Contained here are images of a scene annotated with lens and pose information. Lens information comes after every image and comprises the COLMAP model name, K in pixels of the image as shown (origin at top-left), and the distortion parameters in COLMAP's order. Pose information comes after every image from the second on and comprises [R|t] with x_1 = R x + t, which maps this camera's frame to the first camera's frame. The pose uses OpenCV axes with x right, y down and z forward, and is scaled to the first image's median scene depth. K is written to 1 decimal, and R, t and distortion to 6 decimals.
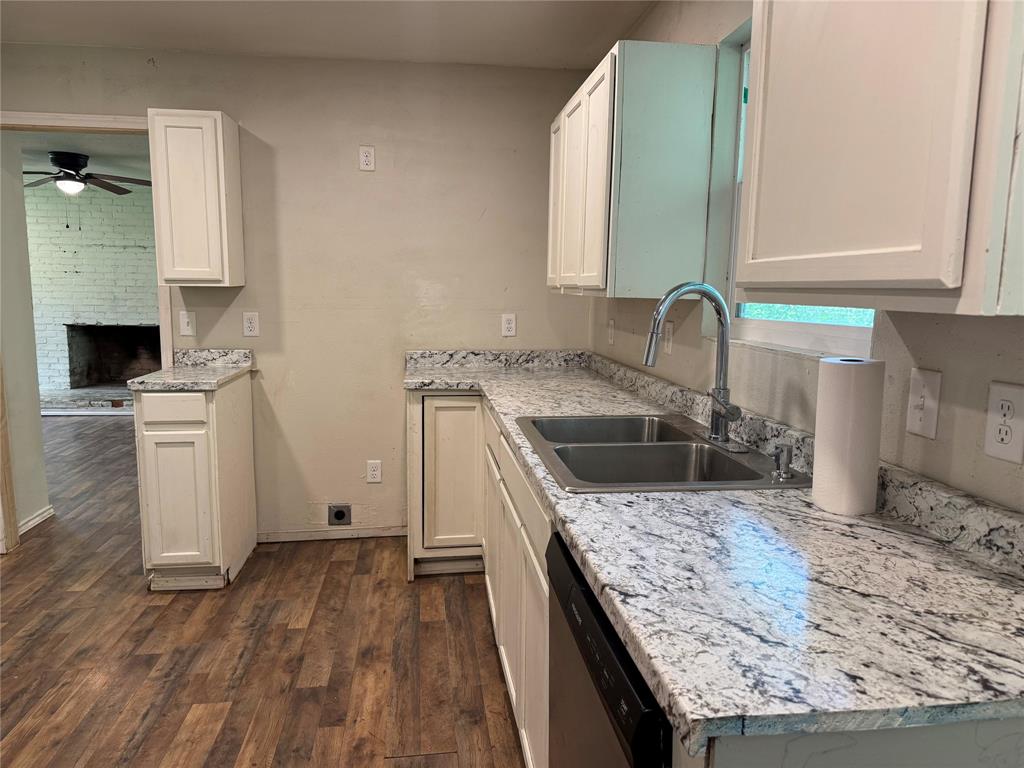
lens RADIAL K [[721.3, 0, 510.7], [0, 721.3, 387.3], [0, 0, 1]] dist [0.093560, -0.142233]
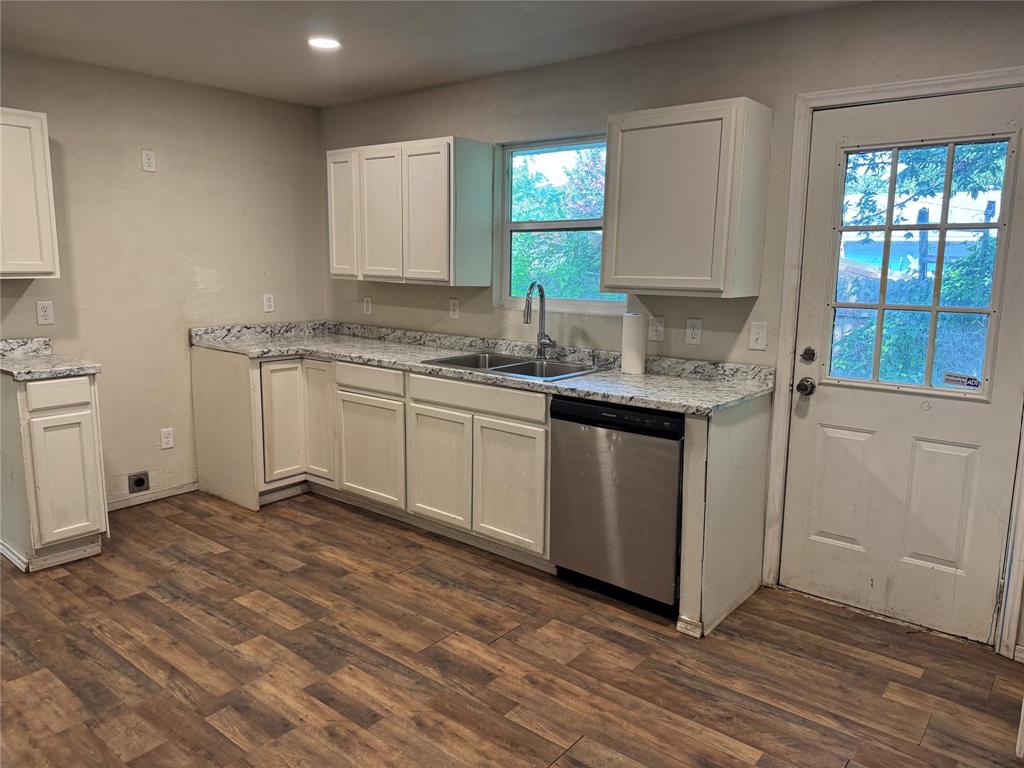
lens RADIAL K [[721.3, 0, 510.7], [0, 721.3, 387.3], [0, 0, 1]] dist [0.093560, -0.142233]
pose [[0.729774, -0.118637, 0.673317, -0.664203], [0.085698, 0.992935, 0.082069, -0.011612], [-0.678297, -0.002190, 0.734785, -0.233103]]
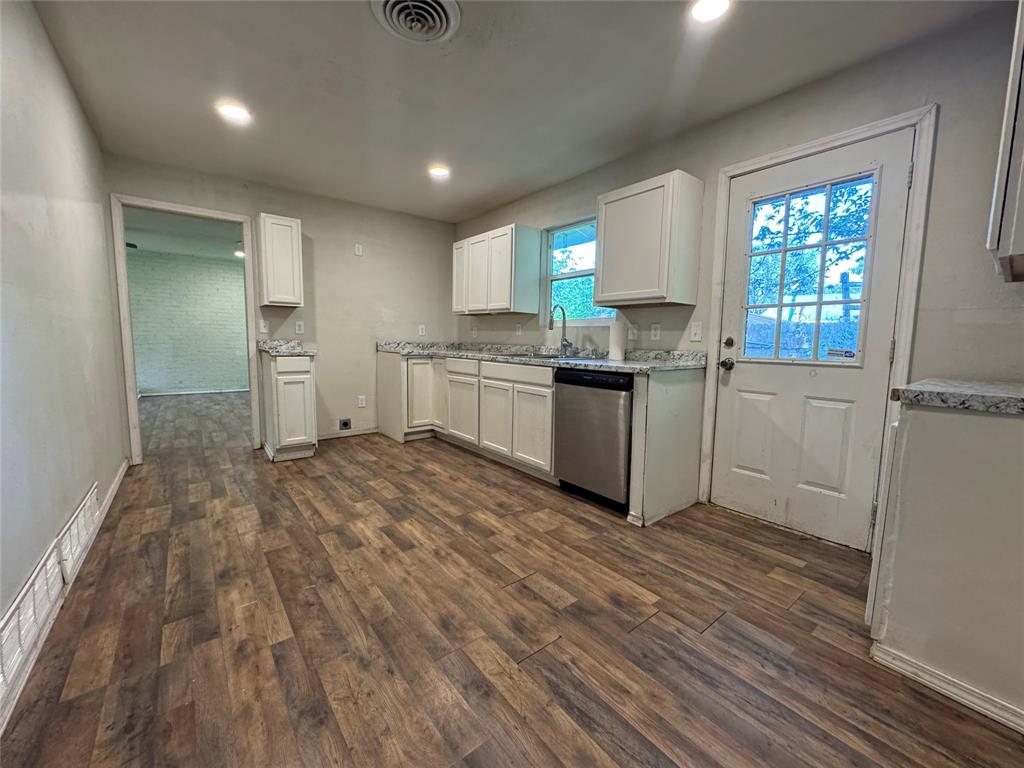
lens RADIAL K [[413.9, 0, 513.3], [0, 413.9, 385.0], [0, 0, 1]] dist [-0.001869, -0.000003]
pose [[0.857594, -0.052873, 0.511602, -0.499471], [0.060745, 0.998152, 0.001330, 0.112767], [-0.510728, 0.029937, 0.859221, -0.263282]]
